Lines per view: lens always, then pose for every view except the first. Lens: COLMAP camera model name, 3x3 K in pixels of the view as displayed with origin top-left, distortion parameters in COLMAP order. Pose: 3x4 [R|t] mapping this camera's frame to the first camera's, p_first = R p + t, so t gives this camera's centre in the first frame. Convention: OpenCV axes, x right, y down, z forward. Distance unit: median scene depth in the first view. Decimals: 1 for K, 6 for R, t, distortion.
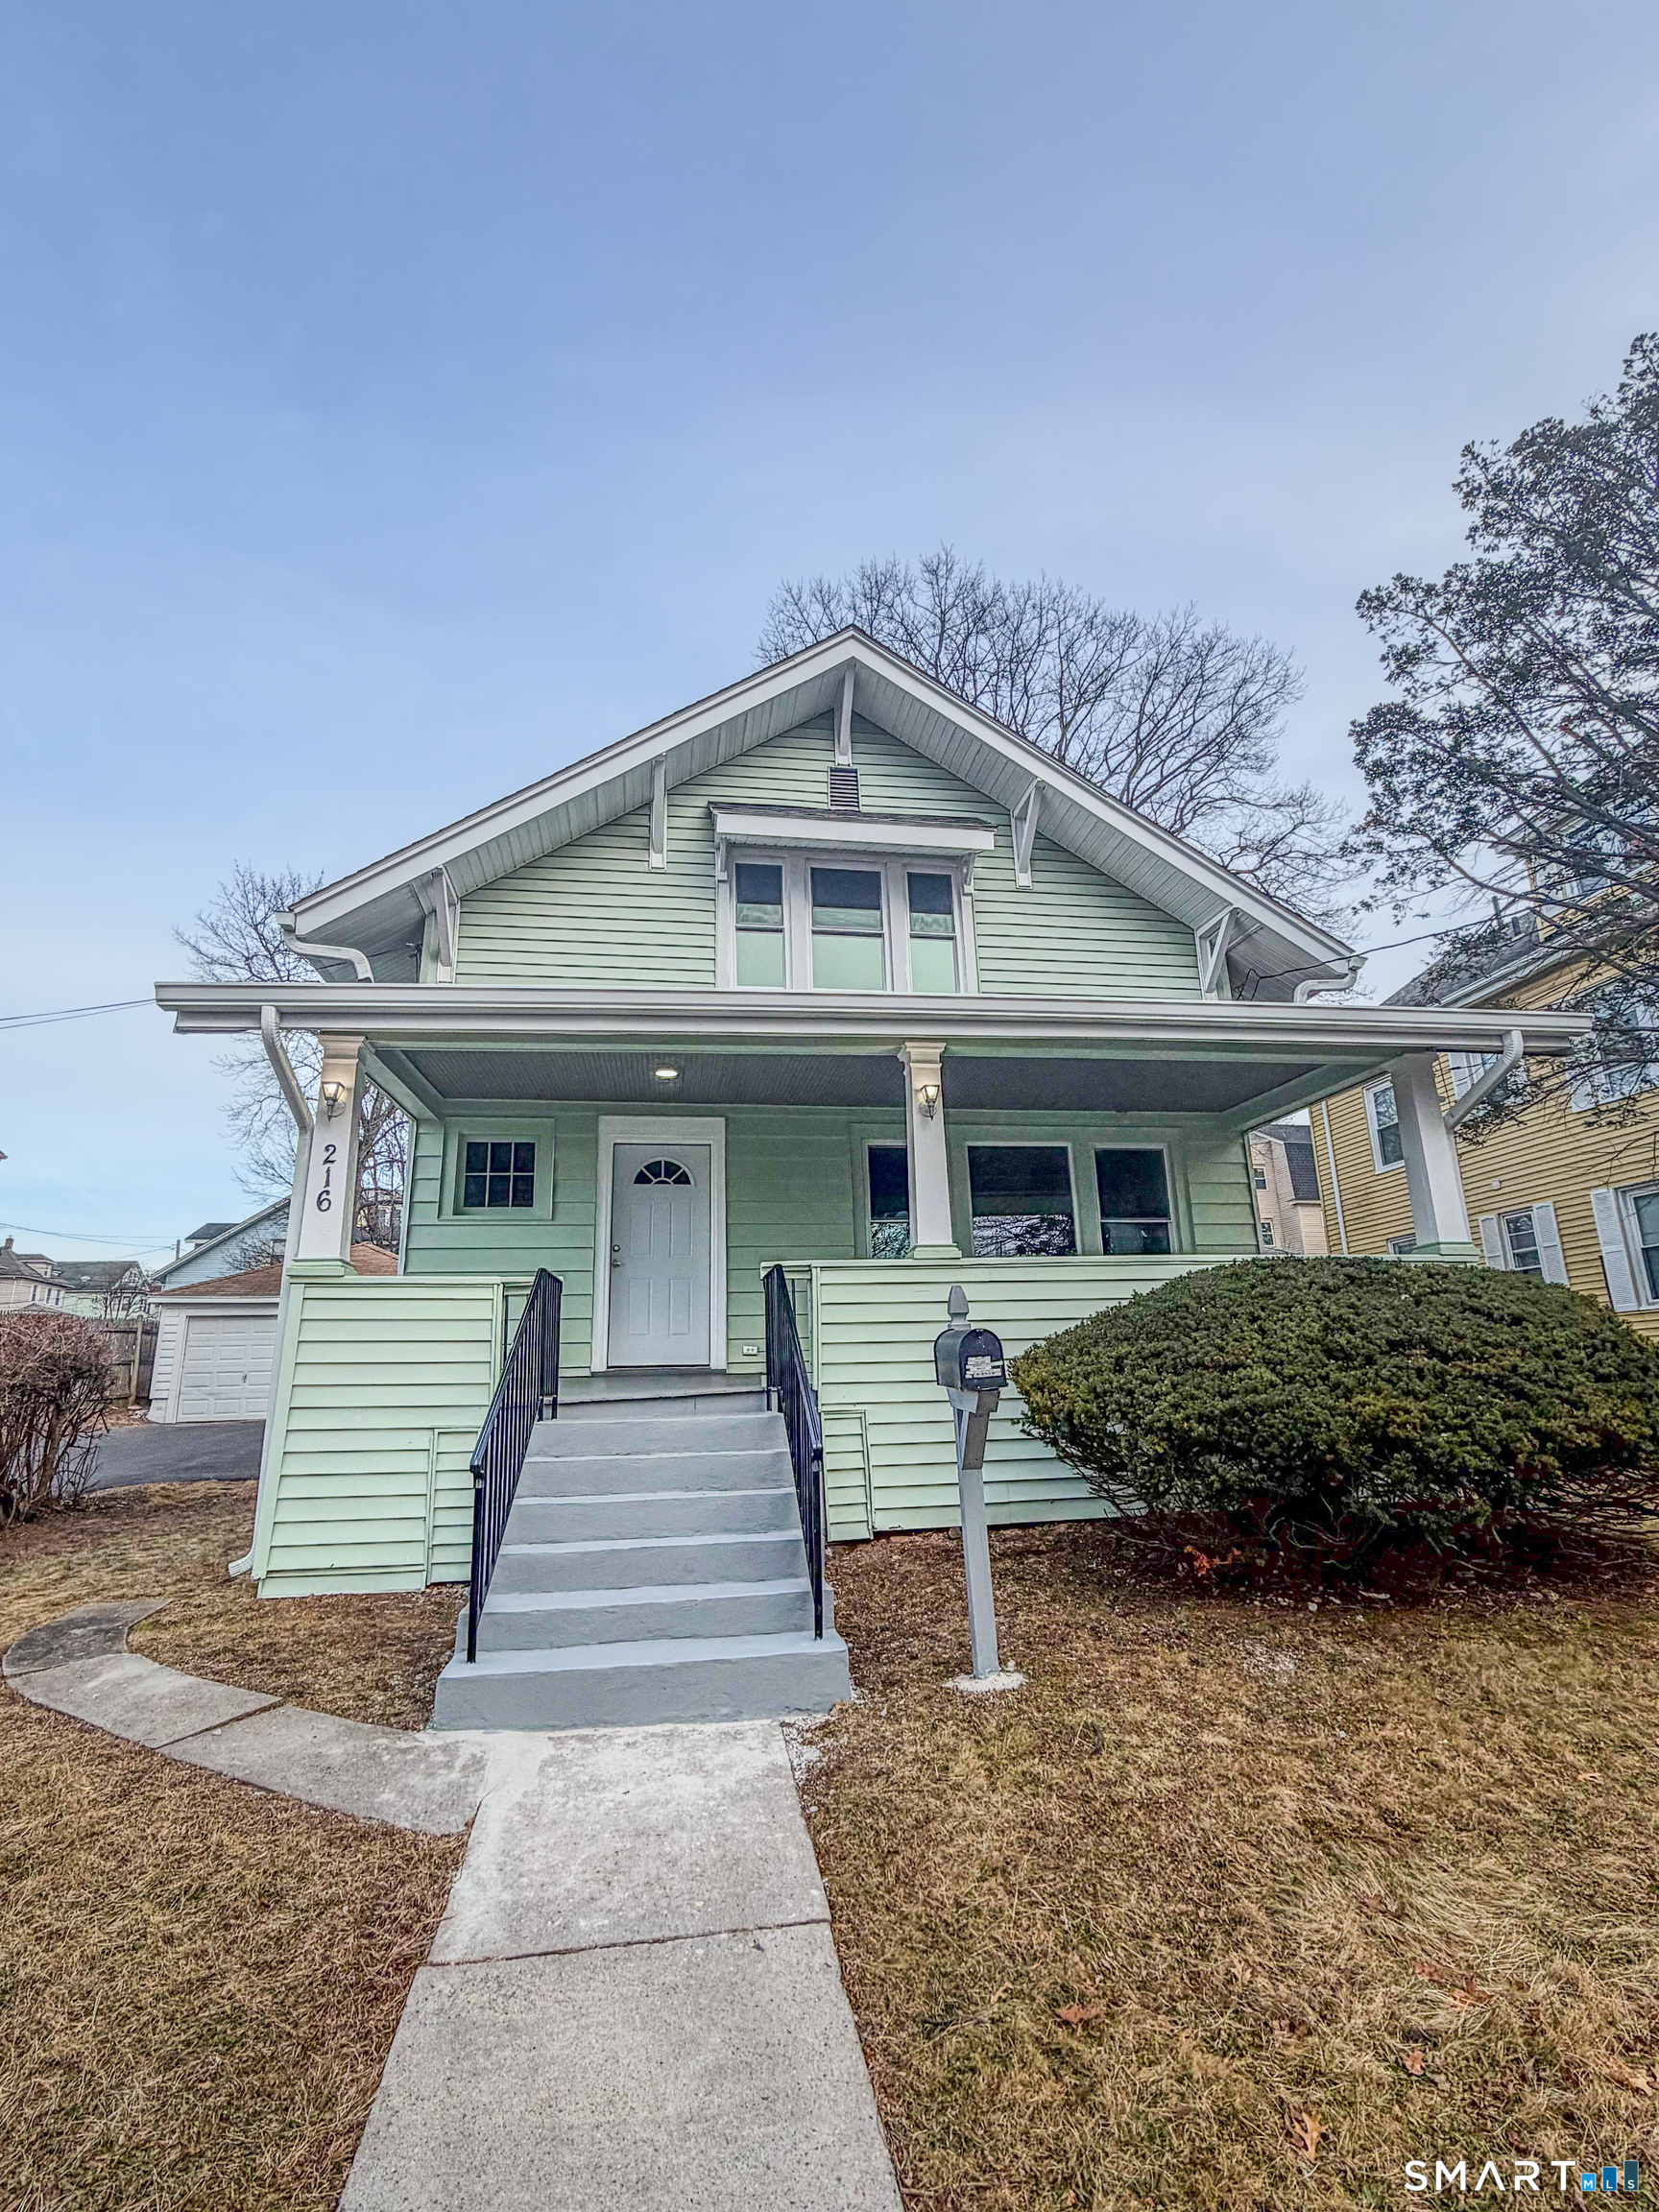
lens RADIAL K [[1037.5, 0, 827.1], [0, 1037.5, 1109.8], [0, 0, 1]] dist [-0.004033, 0.000853]
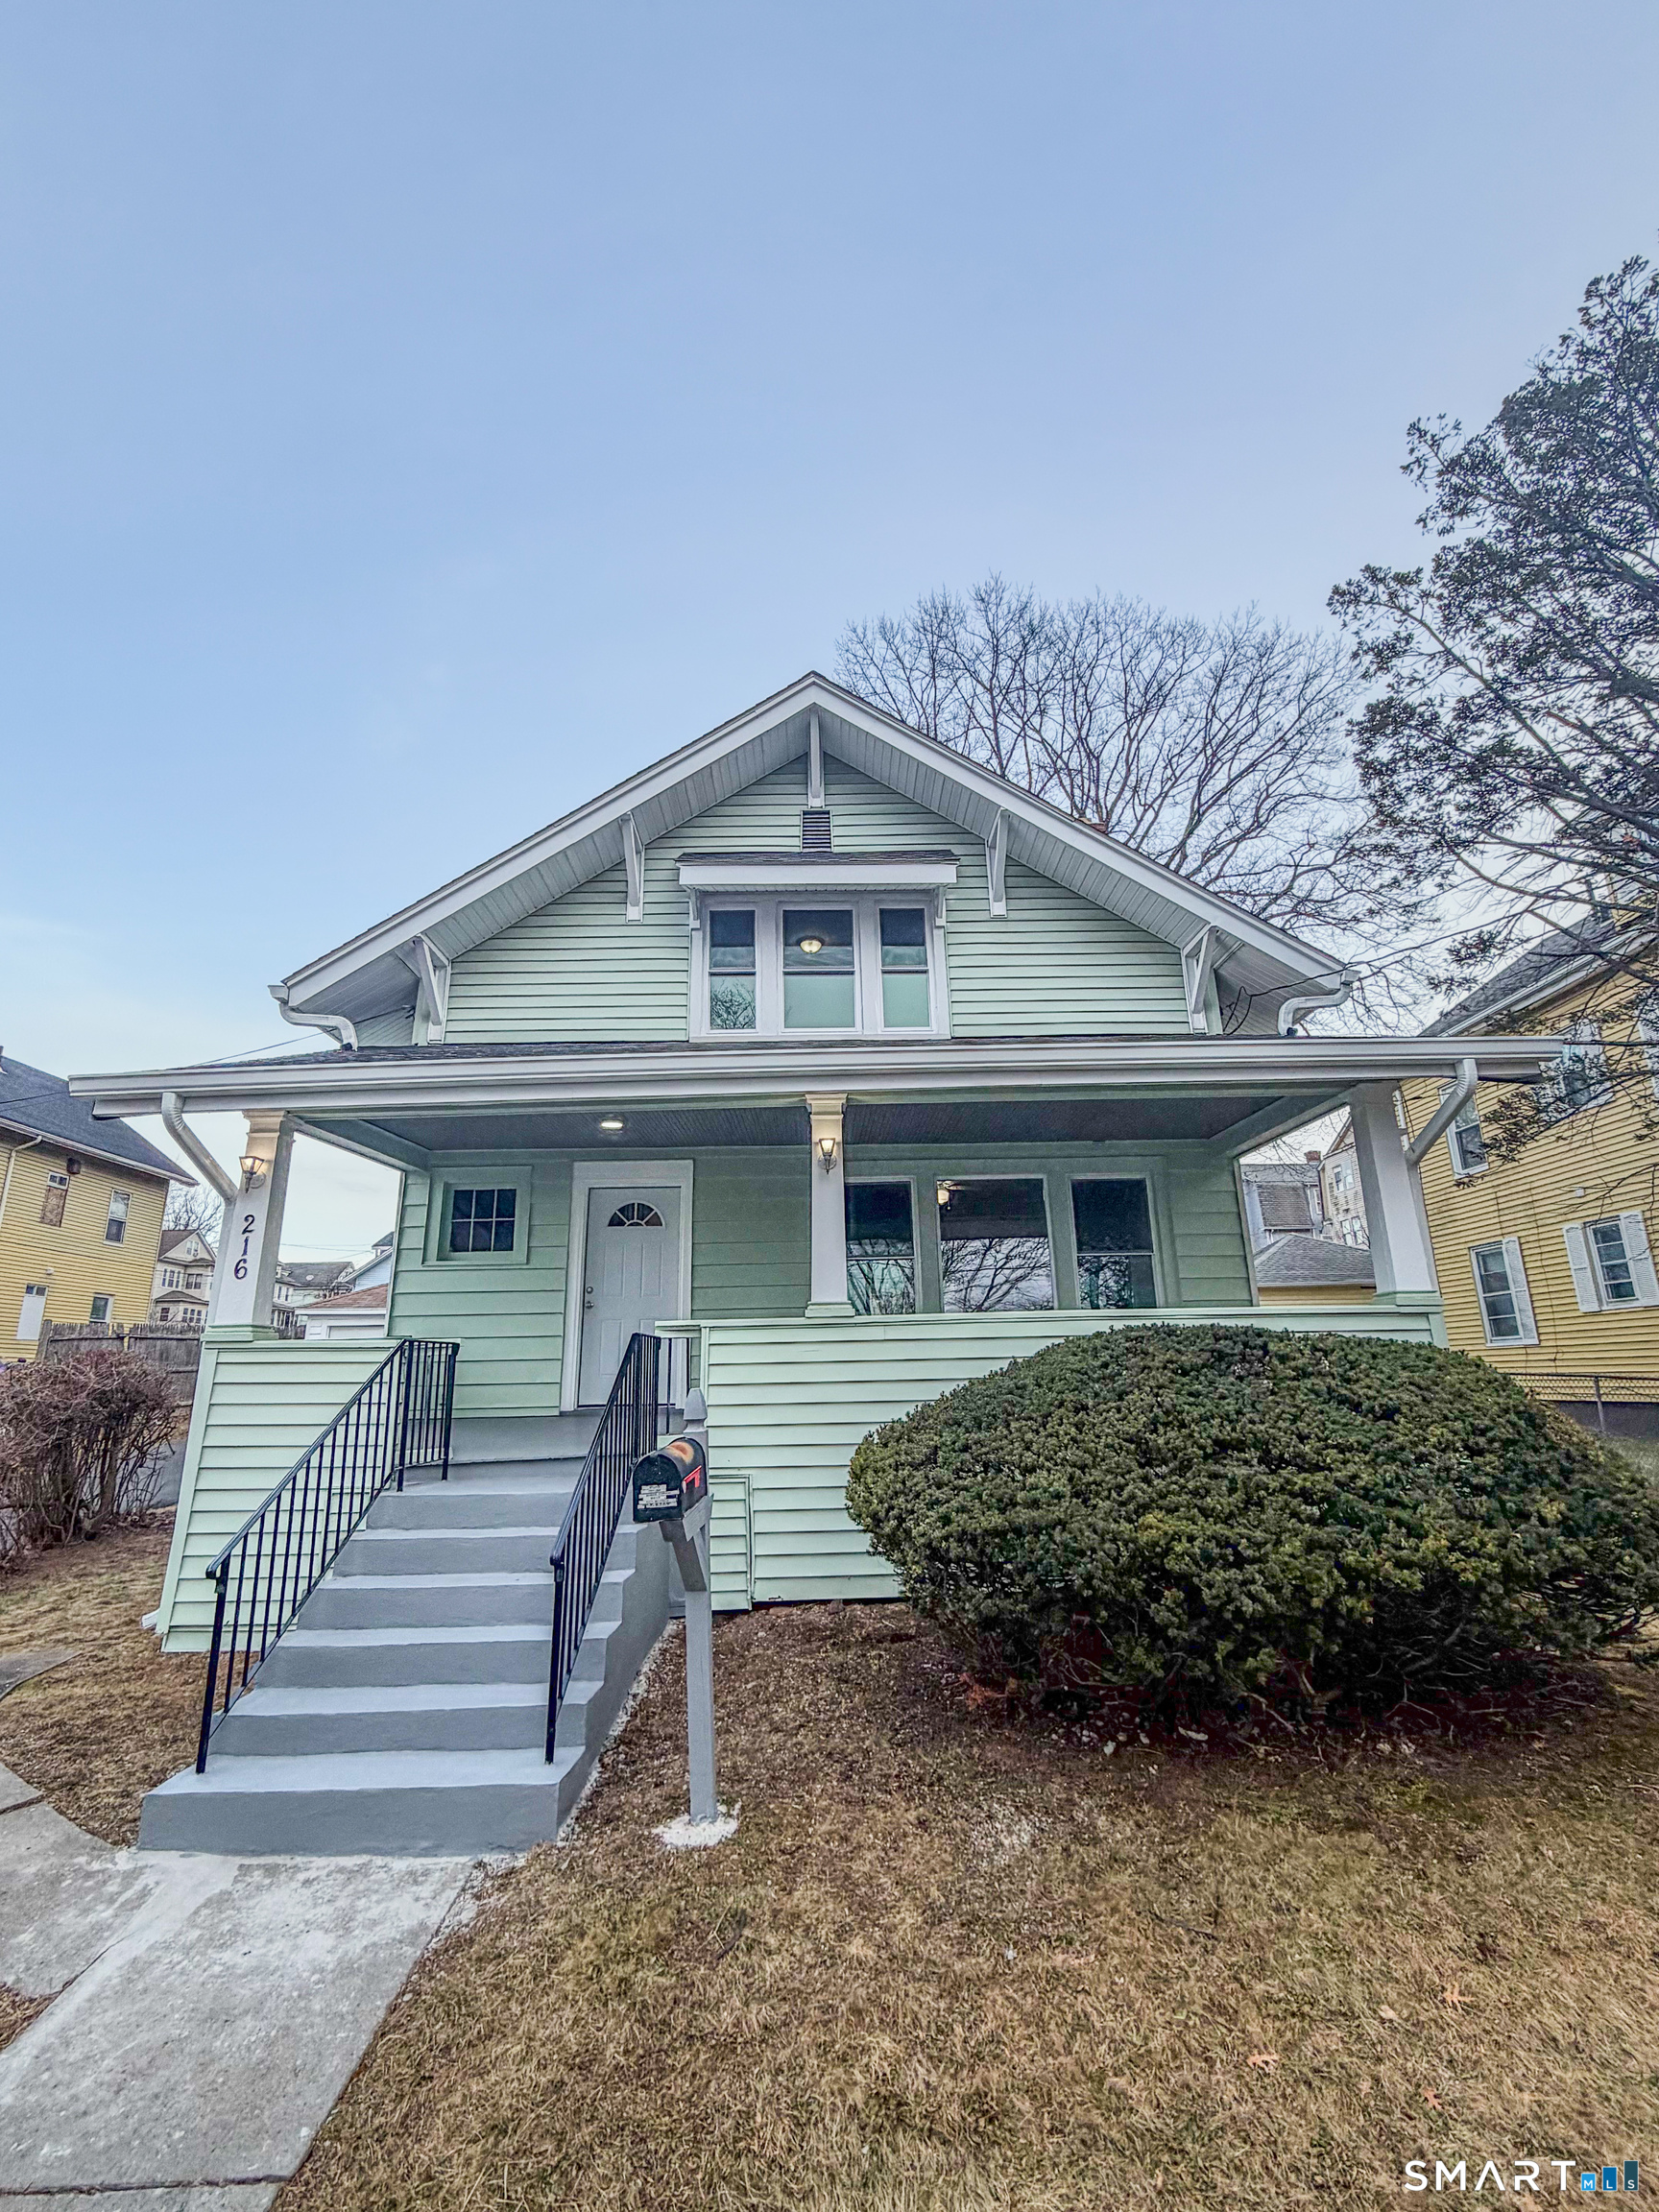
lens RADIAL K [[976.6, 0, 820.9], [0, 976.6, 1099.8], [0, 0, 1]] dist [-0.002973, 0.000606]
pose [[0.989802, -0.033503, -0.138457, 0.193004], [0.031765, 0.999387, -0.014748, -0.040432], [0.138866, 0.010199, 0.990259, 0.068190]]
